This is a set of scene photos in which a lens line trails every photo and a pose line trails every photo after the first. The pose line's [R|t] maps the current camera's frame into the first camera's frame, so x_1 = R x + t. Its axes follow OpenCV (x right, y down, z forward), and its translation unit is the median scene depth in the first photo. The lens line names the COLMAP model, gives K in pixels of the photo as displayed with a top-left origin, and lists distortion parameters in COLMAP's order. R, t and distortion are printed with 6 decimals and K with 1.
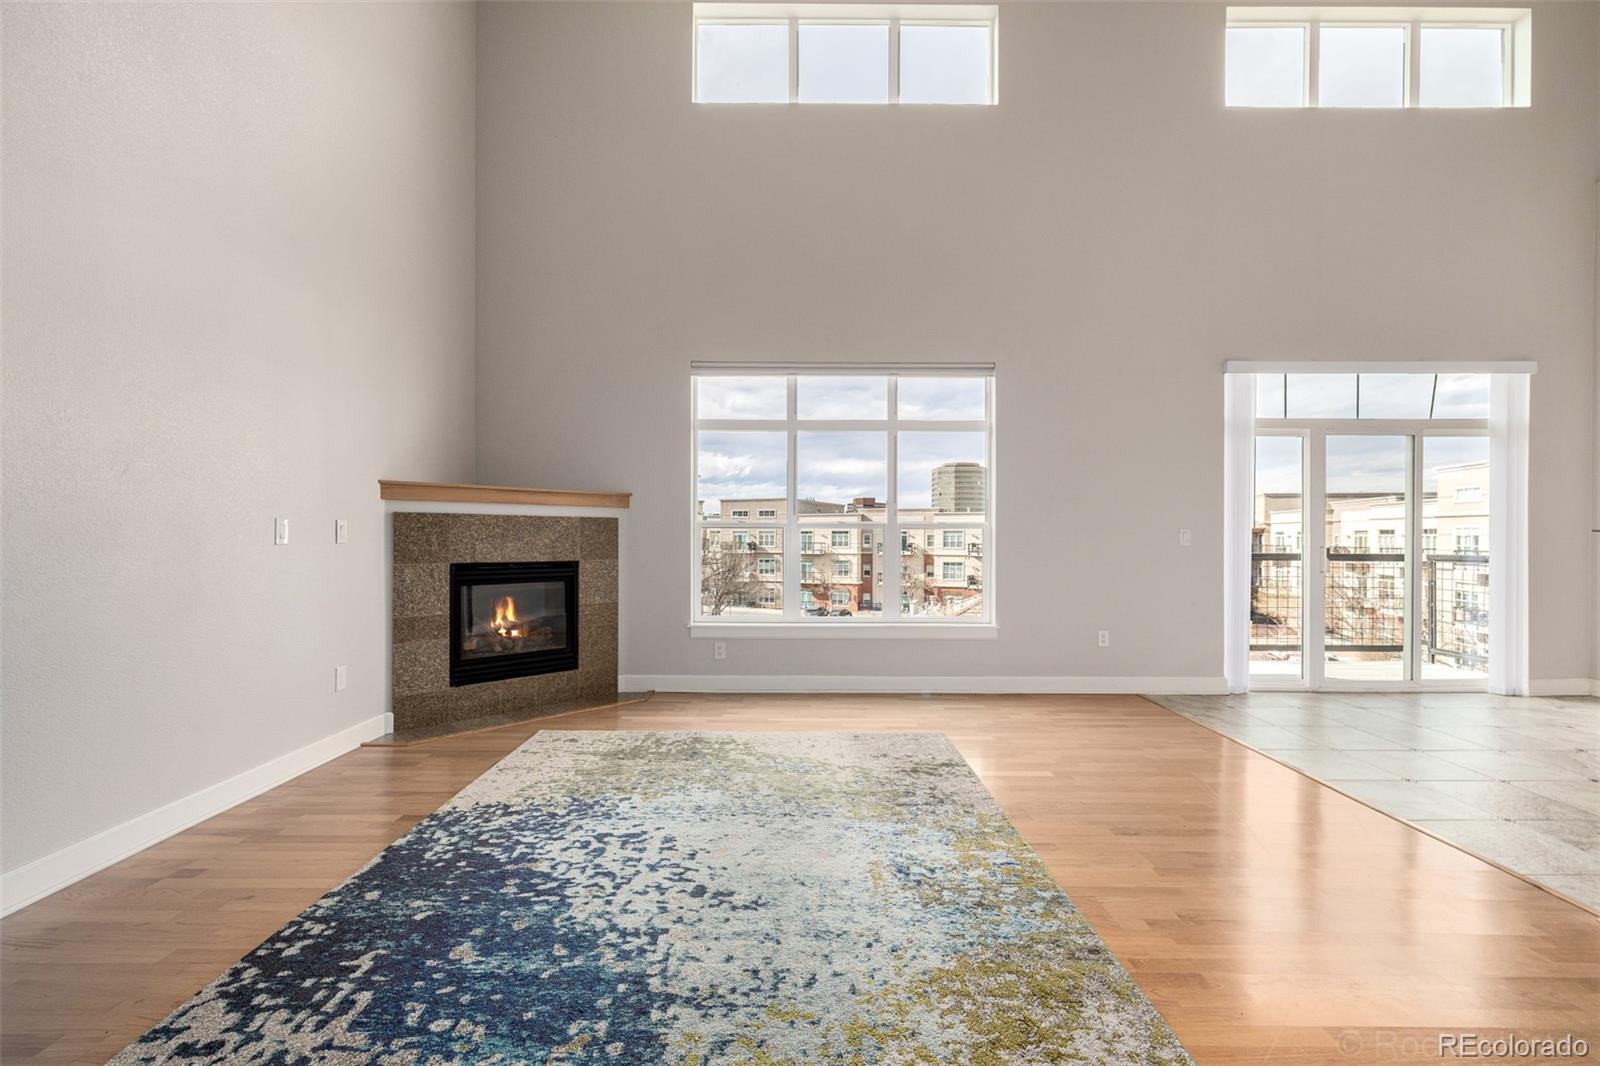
lens RADIAL K [[681.9, 0, 801.1], [0, 681.9, 544.6], [0, 0, 1]] dist [0.000670, 0.000747]
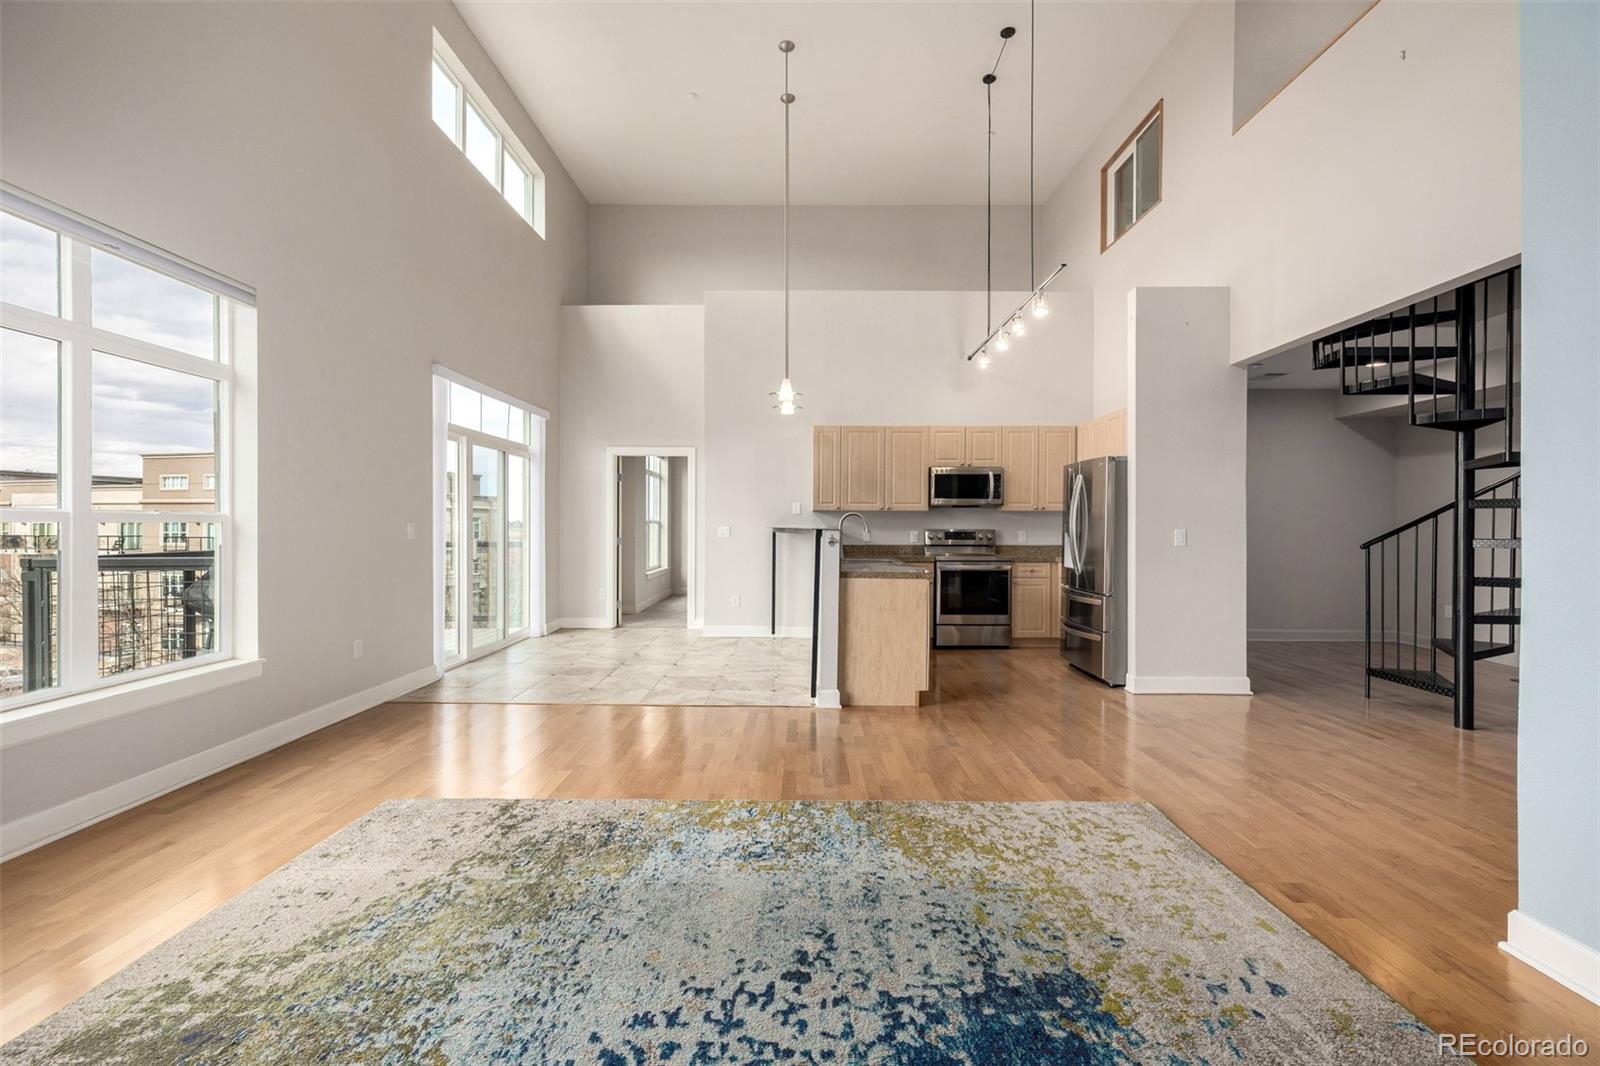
lens RADIAL K [[681.9, 0, 802.7], [0, 681.9, 524.7], [0, 0, 1]] dist [0.000670, 0.000747]
pose [[0.010157, -0.001756, 0.999947, -0.709512], [0.010120, 0.999947, 0.001653, -0.026796], [-0.999897, 0.010103, 0.010174, 0.716549]]
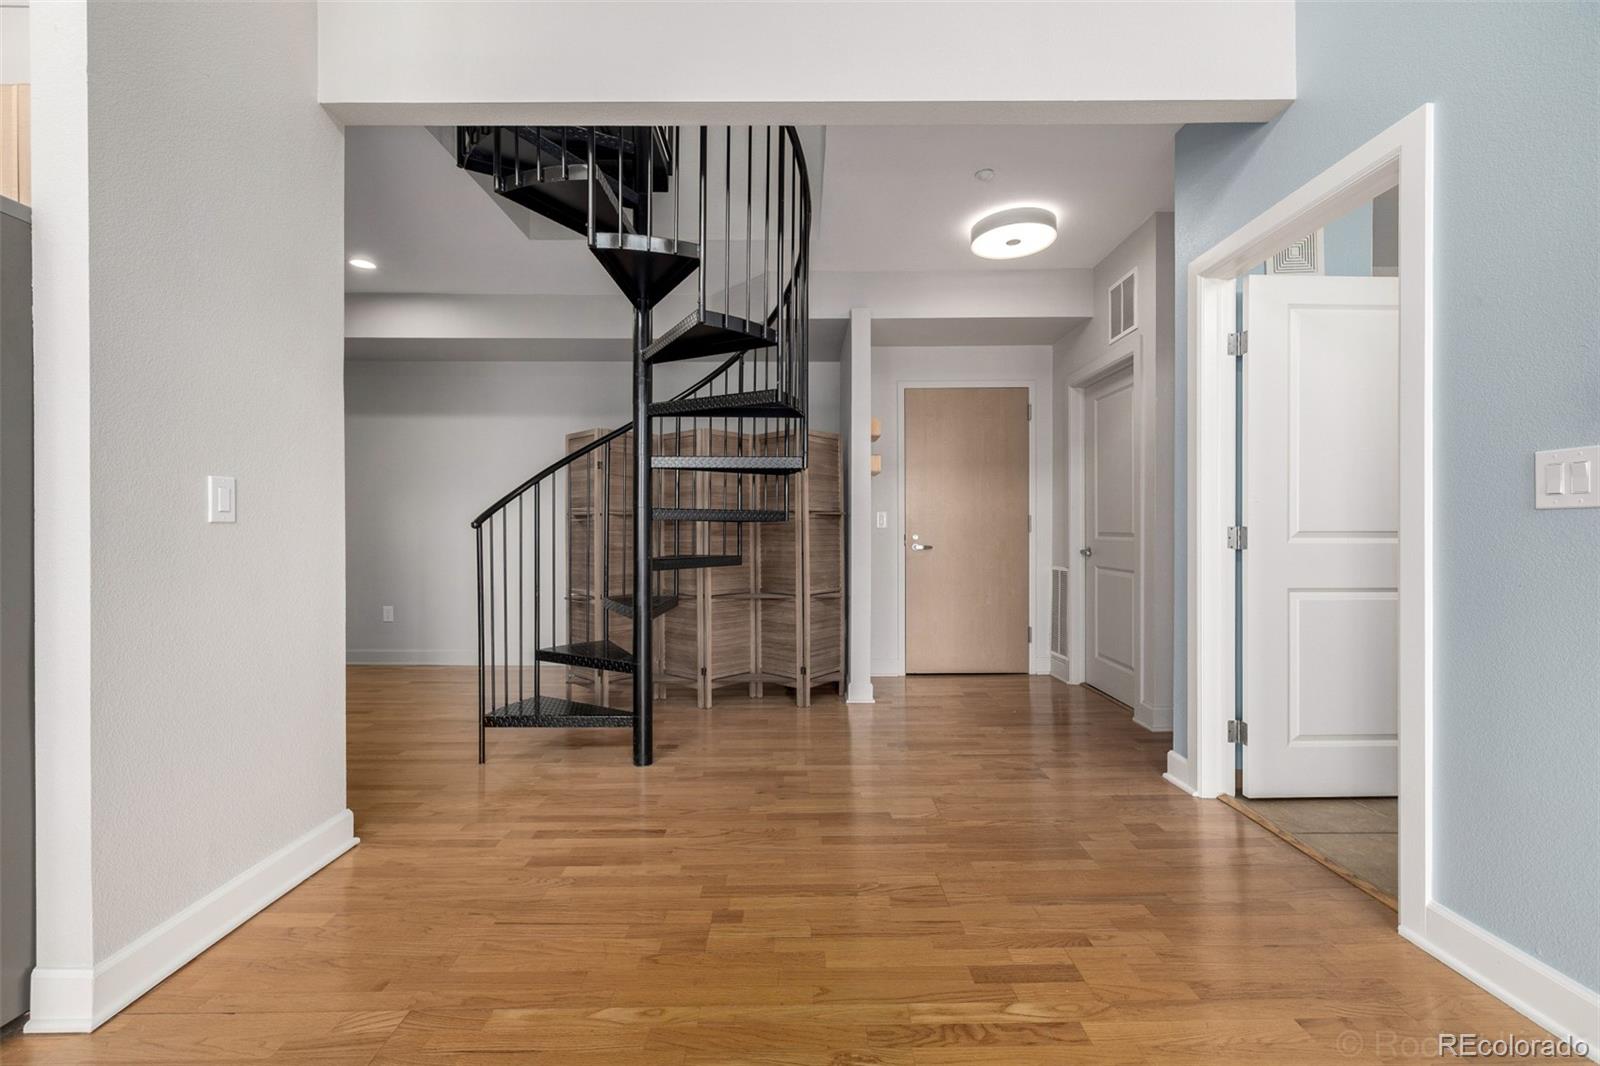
lens RADIAL K [[681.9, 0, 803.7], [0, 681.9, 531.2], [0, 0, 1]] dist [0.000670, 0.000747]
pose [[-0.999973, -0.001763, -0.007134, 0.481039], [-0.001892, 0.999835, 0.018079, 0.034212], [0.007101, 0.018092, -0.999811, 0.407196]]
